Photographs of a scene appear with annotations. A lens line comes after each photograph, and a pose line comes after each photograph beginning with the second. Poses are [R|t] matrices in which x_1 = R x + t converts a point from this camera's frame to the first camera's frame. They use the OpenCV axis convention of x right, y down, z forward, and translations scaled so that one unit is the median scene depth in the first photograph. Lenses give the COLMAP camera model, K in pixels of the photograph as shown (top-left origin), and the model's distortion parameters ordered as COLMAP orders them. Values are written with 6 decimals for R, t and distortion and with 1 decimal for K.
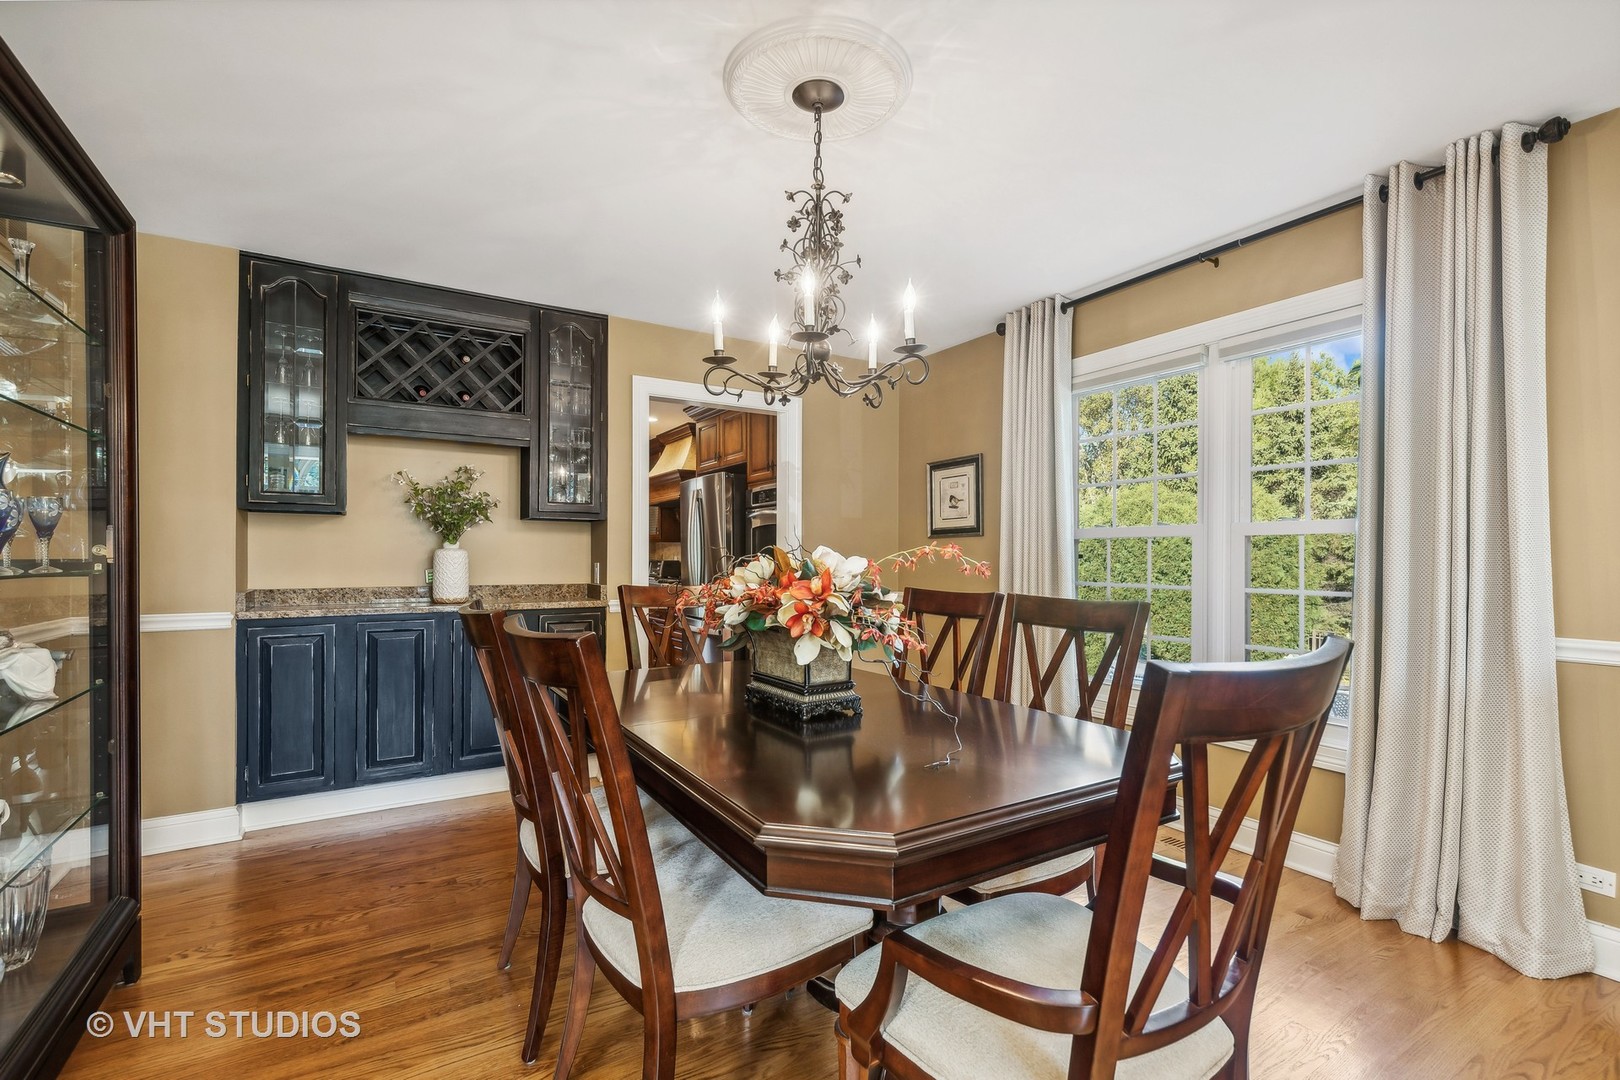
lens RADIAL K [[732.2, 0, 816.6], [0, 732.2, 547.4], [0, 0, 1]] dist [0.003710, -0.000063]
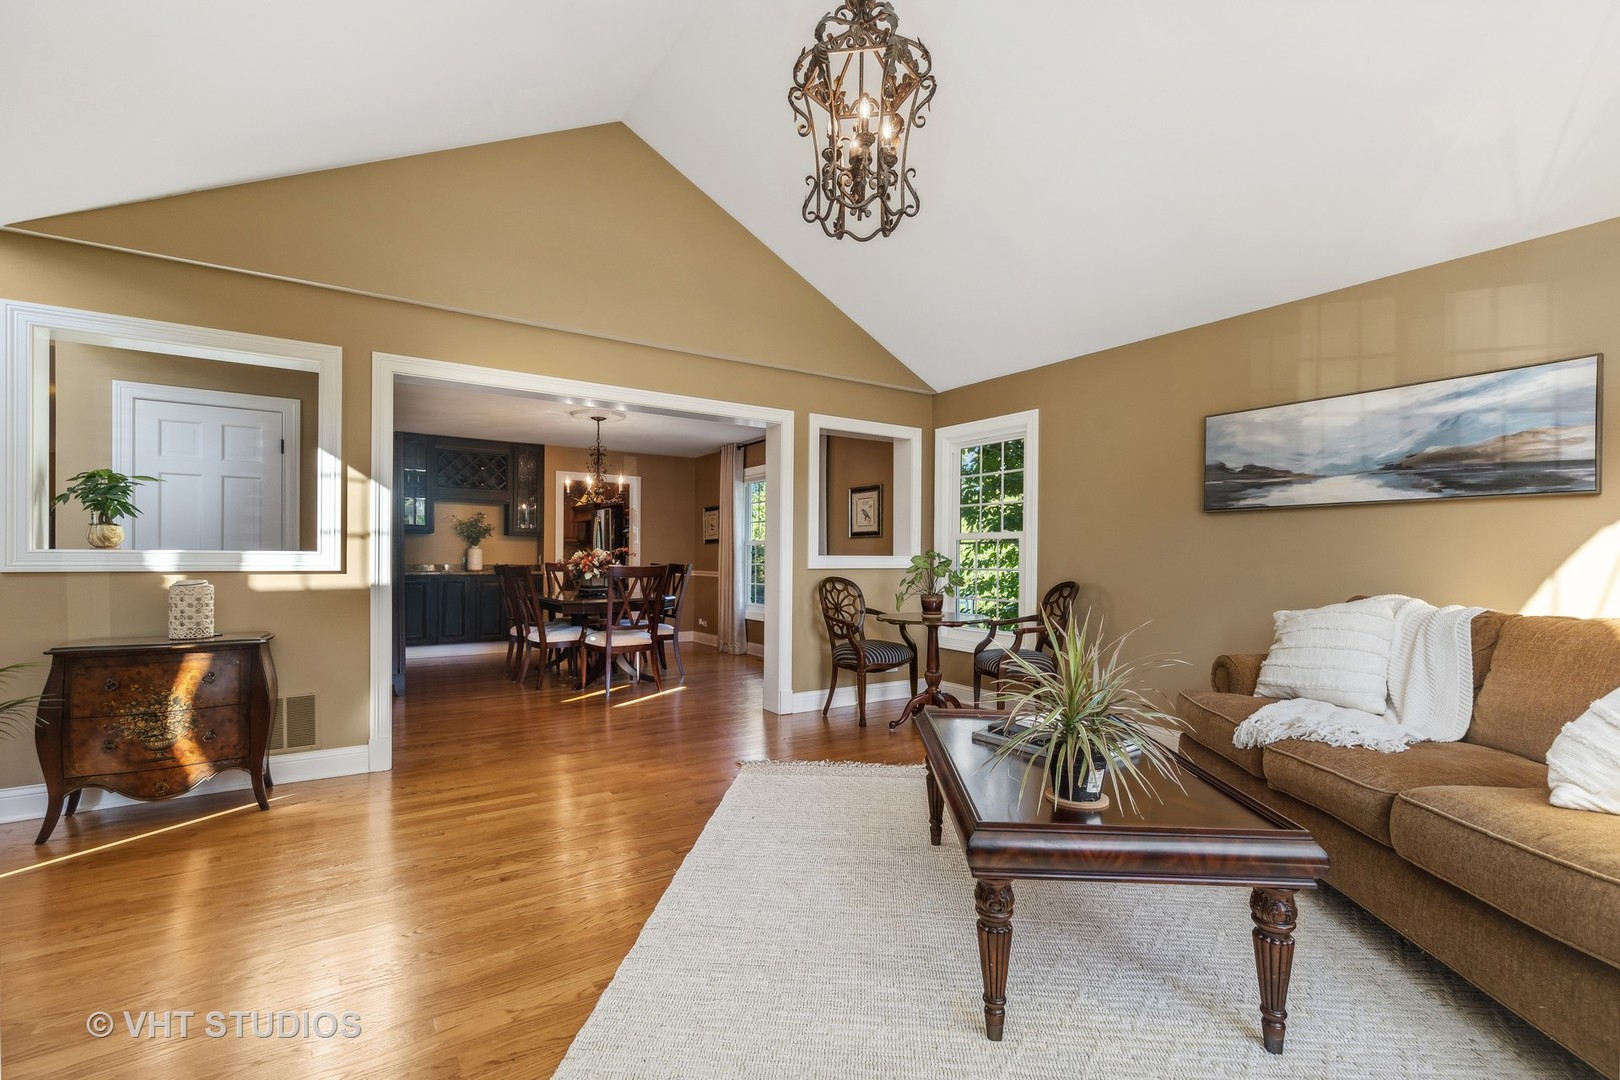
lens RADIAL K [[732.2, 0, 806.2], [0, 732.2, 549.8], [0, 0, 1]] dist [0.003710, -0.000063]
pose [[0.999445, 0.006488, 0.032662, 0.474782], [-0.006472, 0.999979, -0.000588, 0.001072], [-0.032665, 0.000376, 0.999466, -1.355349]]
